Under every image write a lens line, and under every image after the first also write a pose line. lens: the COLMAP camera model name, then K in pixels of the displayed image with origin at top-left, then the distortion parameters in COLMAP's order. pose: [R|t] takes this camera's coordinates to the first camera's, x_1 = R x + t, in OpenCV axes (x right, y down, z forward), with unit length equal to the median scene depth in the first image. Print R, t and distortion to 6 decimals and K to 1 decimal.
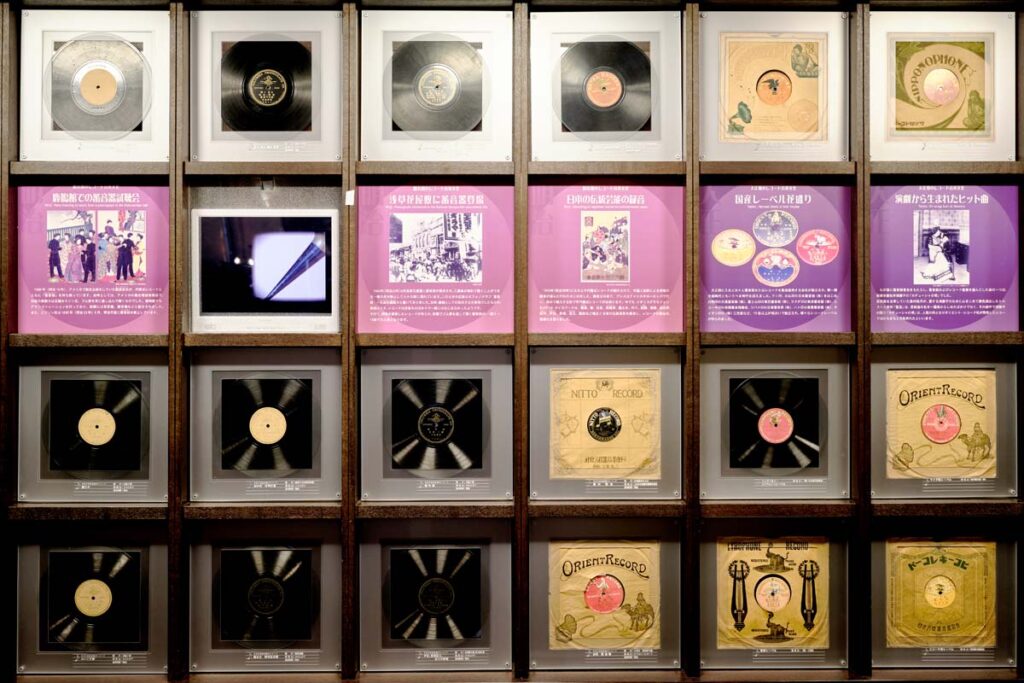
lens RADIAL K [[1515.3, 0, 511.7], [0, 1515.3, 341.0], [0, 0, 1]] dist [0.000955, 0.000000]
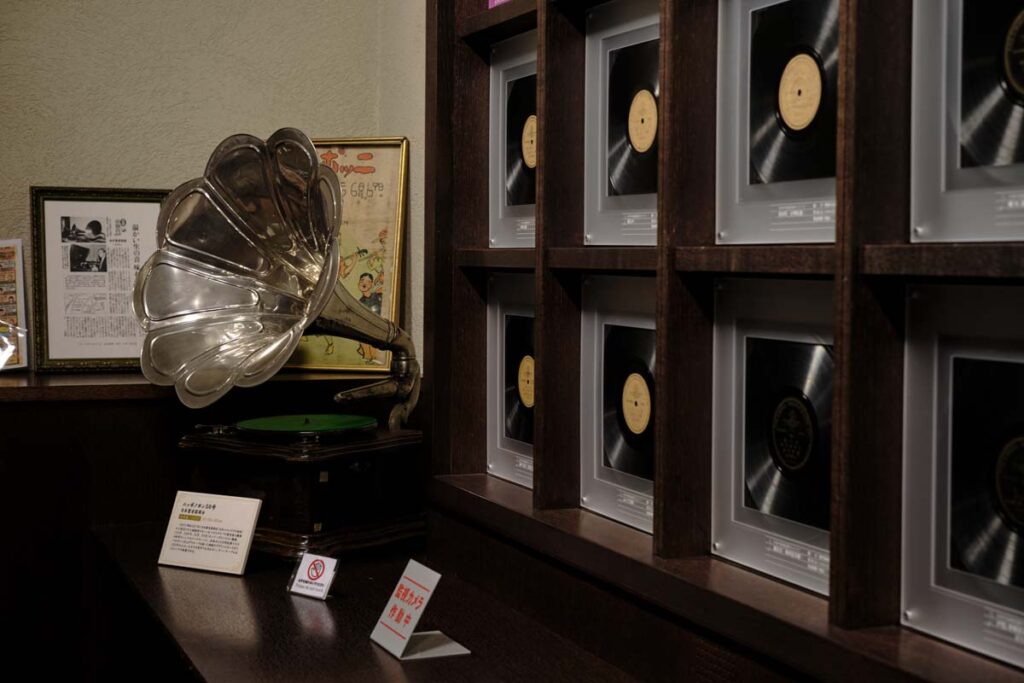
lens RADIAL K [[1515.3, 0, 511.8], [0, 1515.3, 340.7], [0, 0, 1]] dist [0.000955, 0.000000]
pose [[0.353726, 0.052800, -0.933858, 0.277240], [-0.043731, 0.998247, 0.039876, 0.121951], [0.934326, 0.026733, 0.355415, 0.735153]]
